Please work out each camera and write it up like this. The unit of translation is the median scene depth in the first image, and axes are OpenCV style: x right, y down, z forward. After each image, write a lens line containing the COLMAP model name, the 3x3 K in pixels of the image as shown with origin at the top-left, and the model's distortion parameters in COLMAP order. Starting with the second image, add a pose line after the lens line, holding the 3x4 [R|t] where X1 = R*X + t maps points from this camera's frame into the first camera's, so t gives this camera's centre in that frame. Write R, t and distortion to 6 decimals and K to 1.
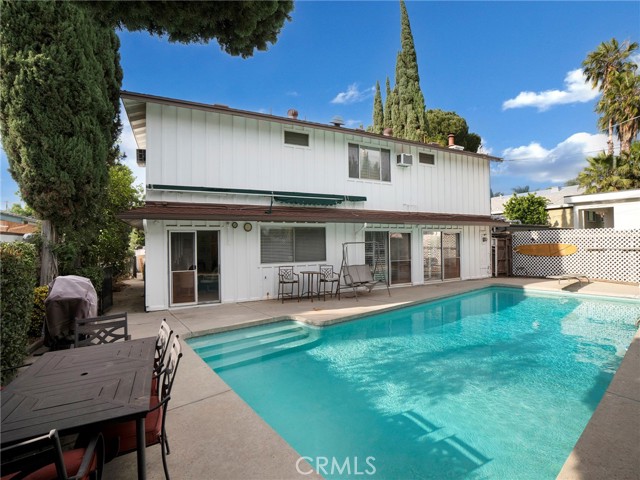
lens RADIAL K [[299.2, 0, 320.7], [0, 299.2, 240.7], [0, 0, 1]] dist [-0.001492, -0.000234]
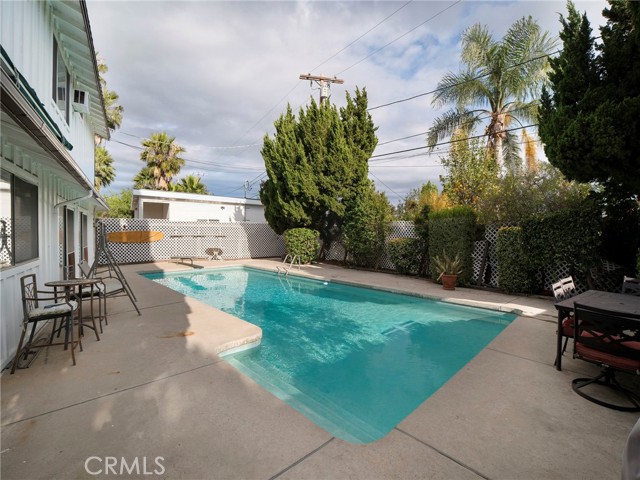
lens RADIAL K [[299.2, 0, 320.1], [0, 299.2, 238.4], [0, 0, 1]] dist [-0.001492, -0.000234]
pose [[-0.257125, -0.005544, 0.966362, -0.869940], [-0.008218, 0.999960, 0.003550, 0.056602], [-0.966343, -0.007029, -0.257160, 1.328662]]
